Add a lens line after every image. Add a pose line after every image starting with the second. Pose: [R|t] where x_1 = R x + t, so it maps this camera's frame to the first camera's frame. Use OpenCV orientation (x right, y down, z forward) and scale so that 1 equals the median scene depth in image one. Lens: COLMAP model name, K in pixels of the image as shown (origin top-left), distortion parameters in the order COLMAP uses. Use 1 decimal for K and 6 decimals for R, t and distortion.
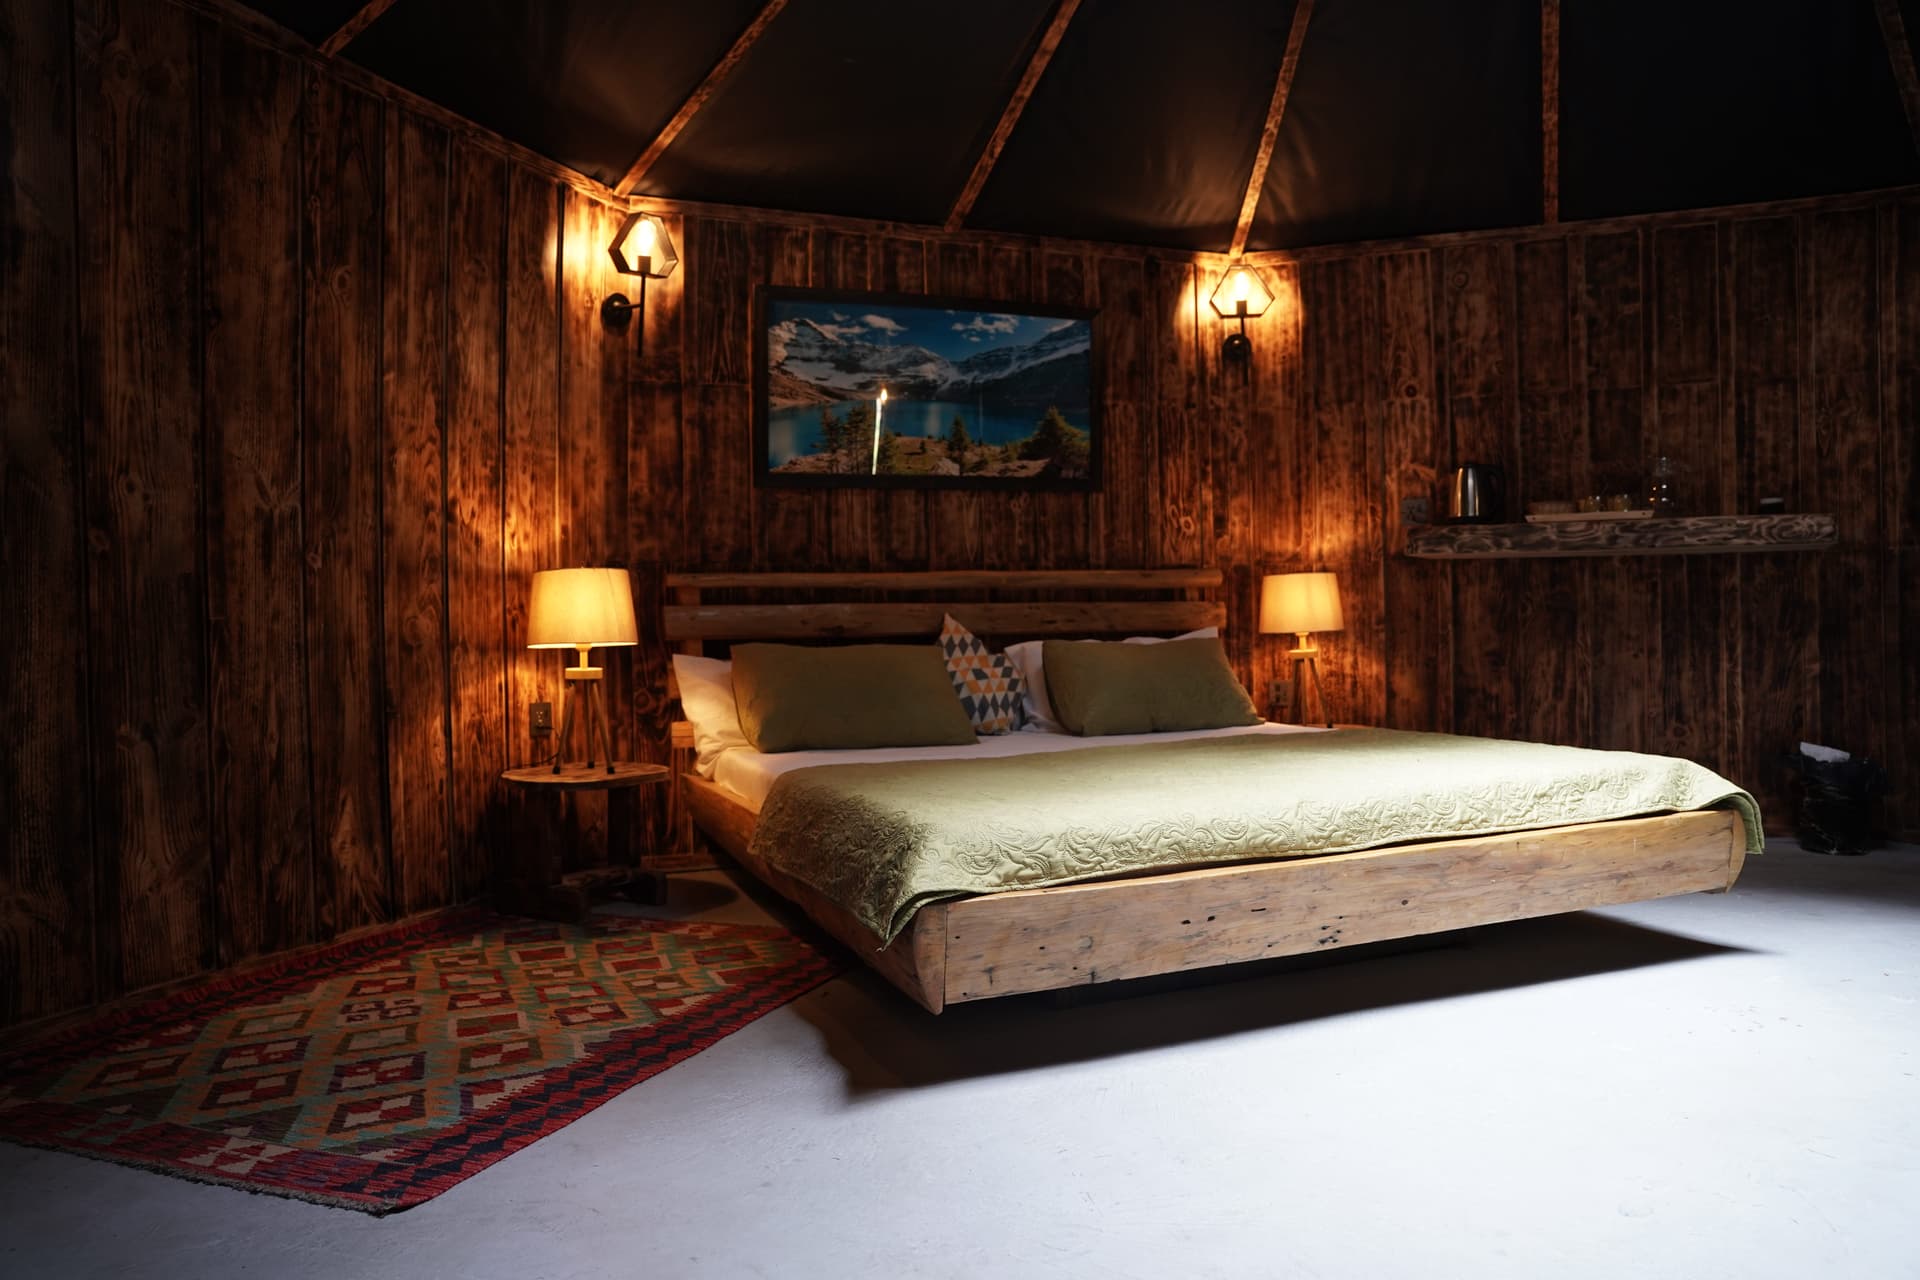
lens RADIAL K [[1325.7, 0, 964.8], [0, 1325.7, 640.3], [0, 0, 1]] dist [-0.138007, 0.106177]
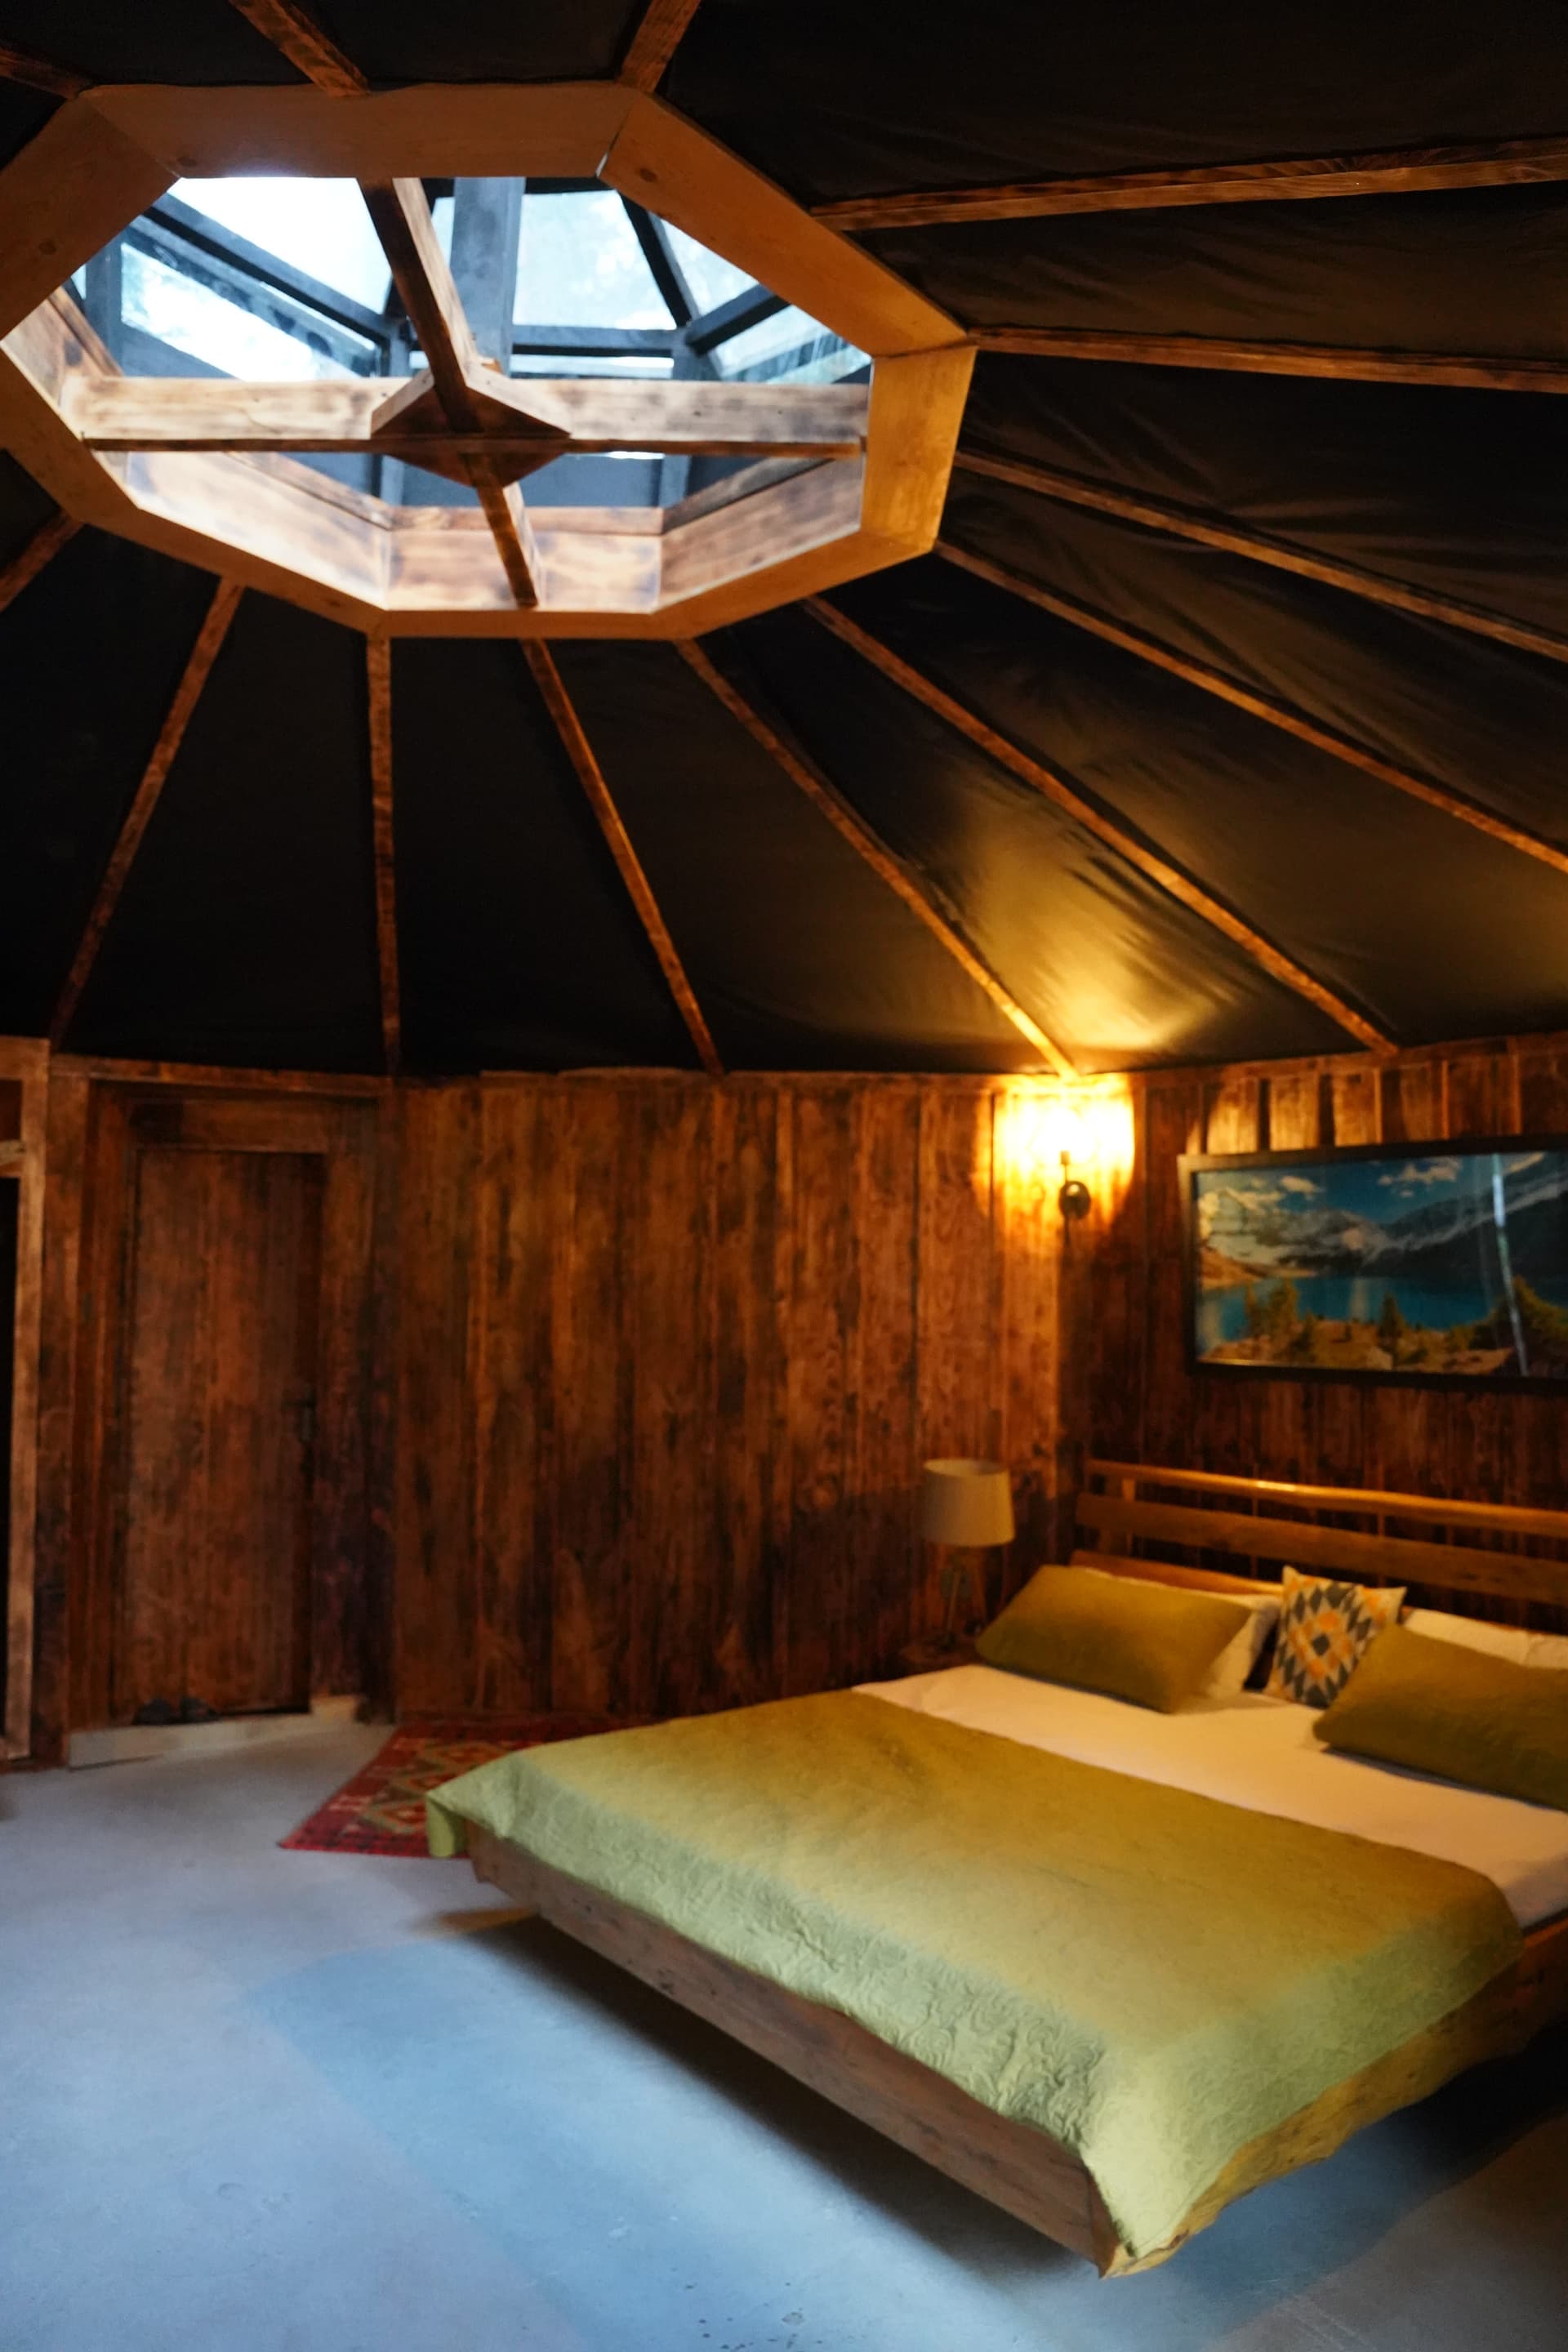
lens RADIAL K [[1624.0, 0, 780.8], [0, 1624.0, 1179.2], [0, 0, 1]] dist [-0.138007, 0.106177]
pose [[0.291132, -0.031082, -0.956178, 0.845971], [-0.028092, 0.998763, -0.041019, -0.199039], [0.956270, 0.038803, 0.289898, 0.394075]]
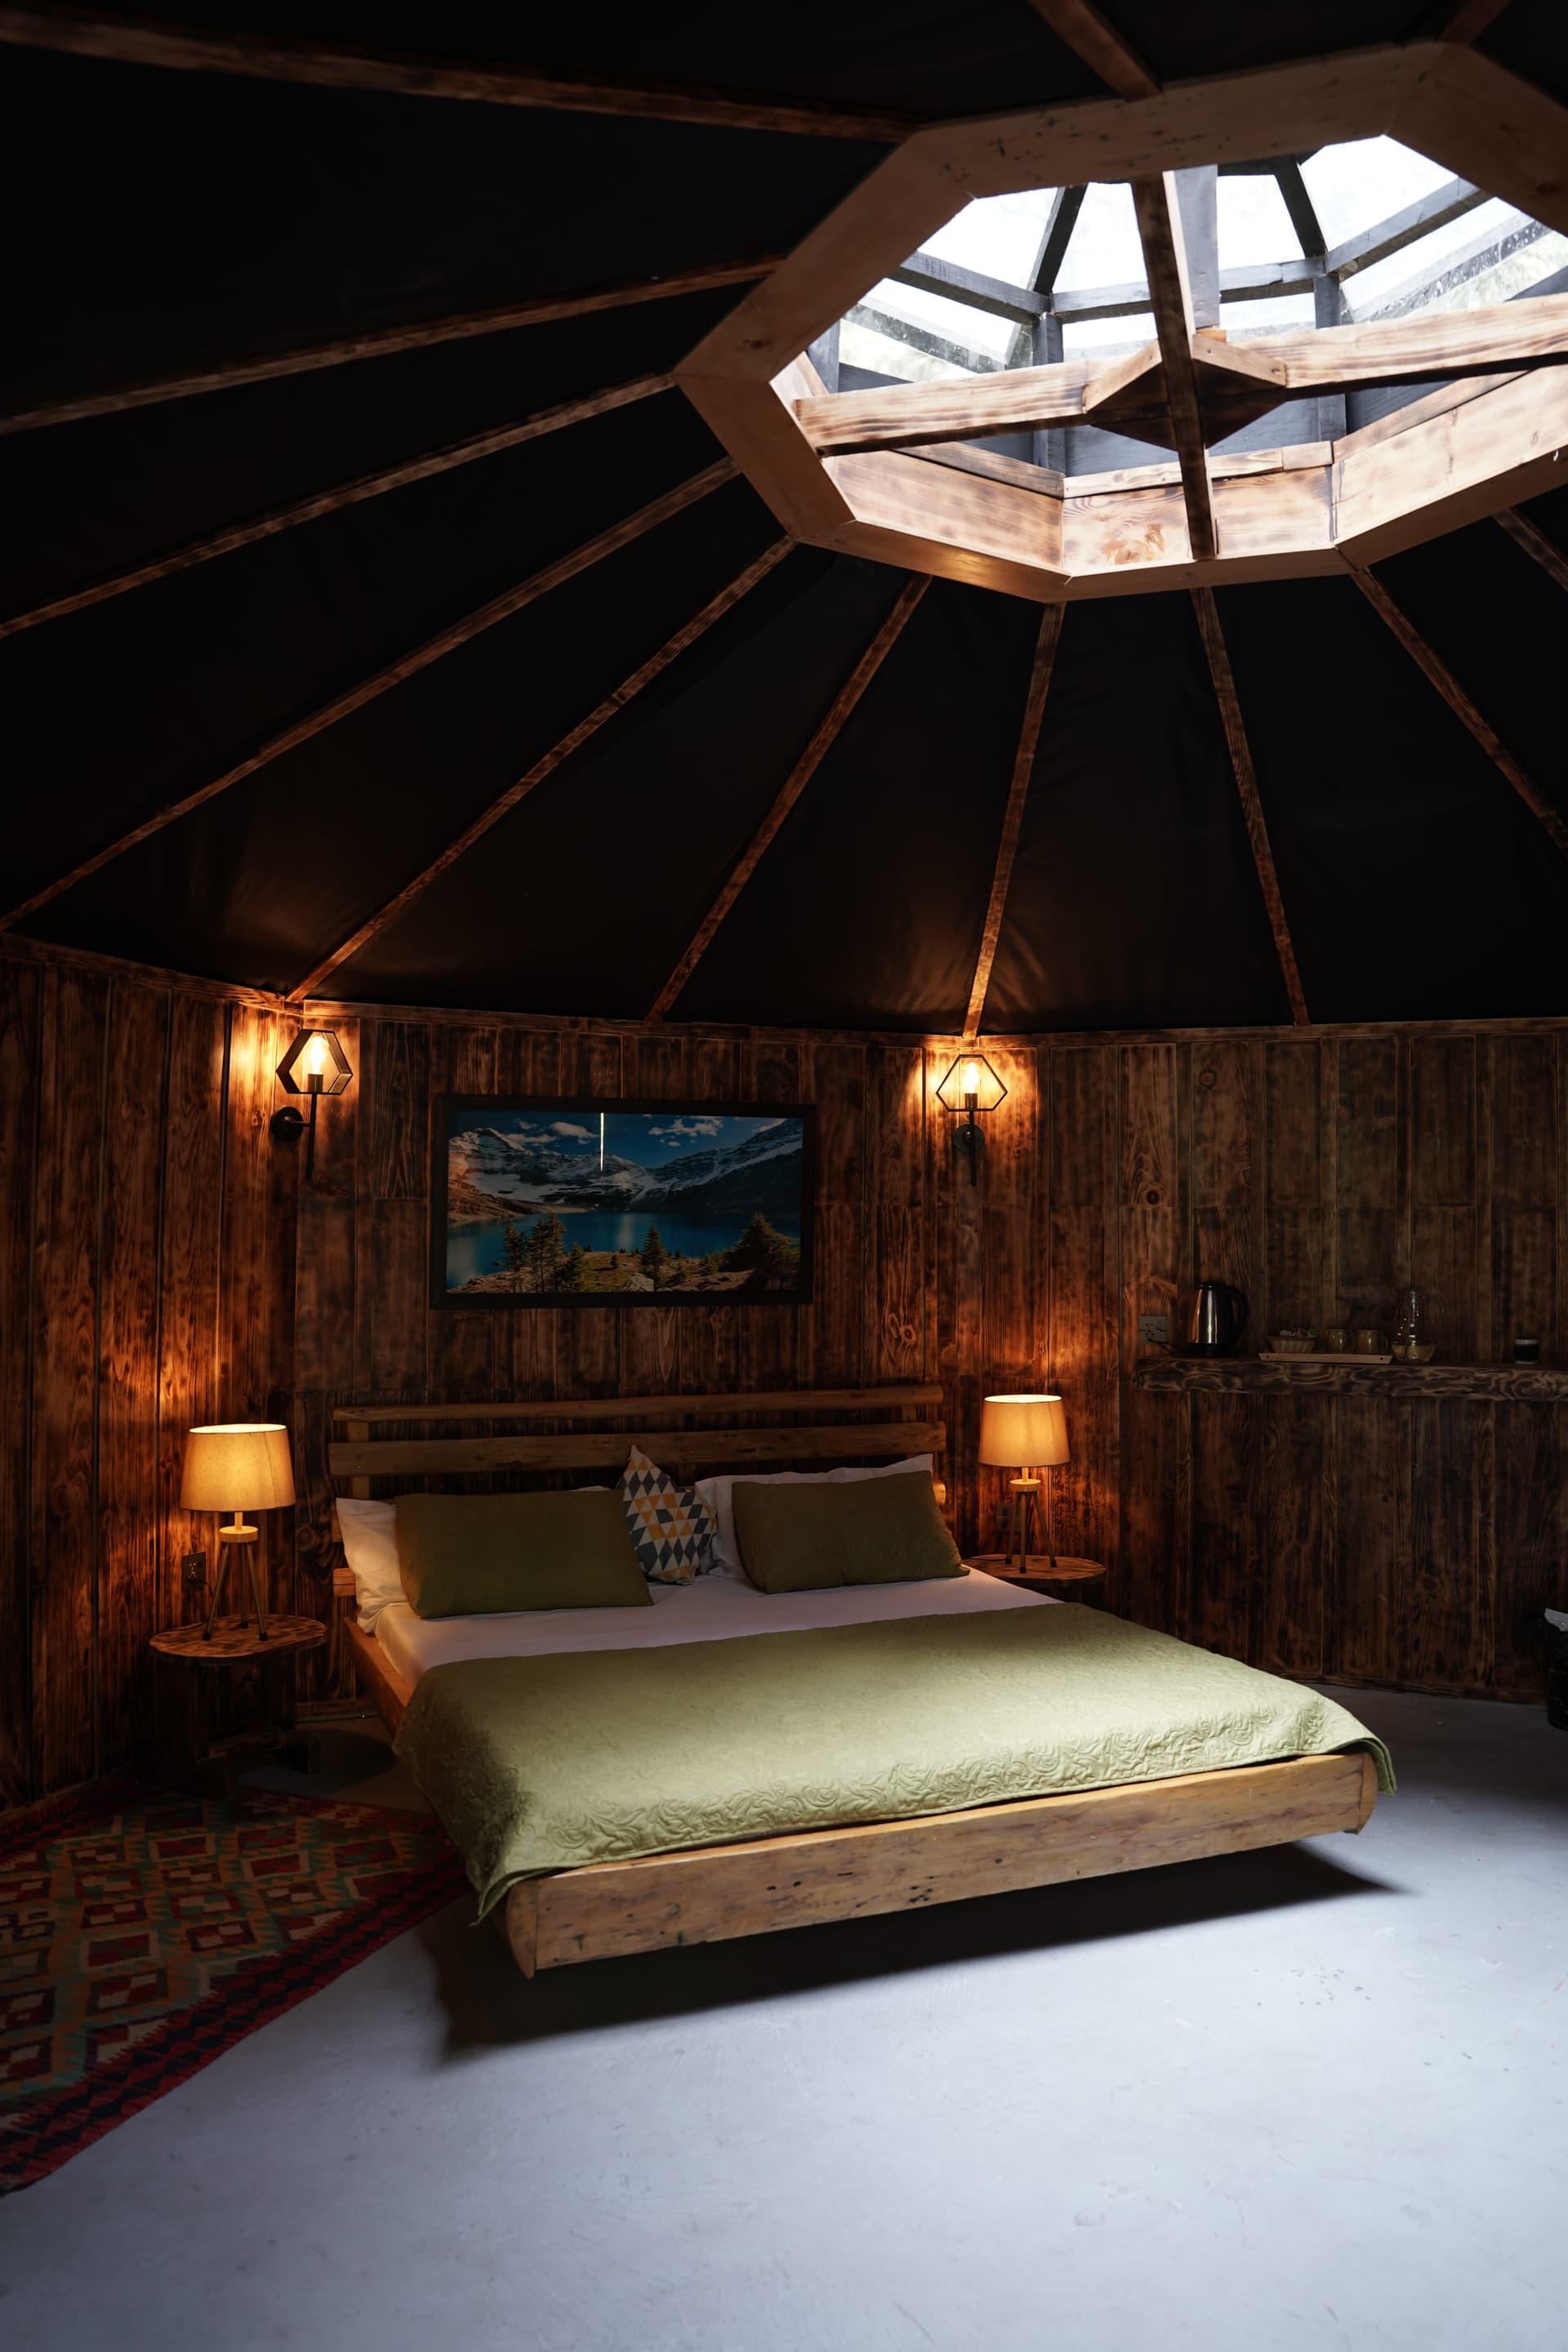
lens RADIAL K [[1679.1, 0, 781.0], [0, 1679.1, 1179.8], [0, 0, 1]] dist [-0.132928, 0.114229]
pose [[0.999757, 0.021757, 0.003415, 0.084351], [-0.021579, 0.998733, -0.045466, -0.159715], [-0.004400, 0.045381, 0.998960, -0.193403]]
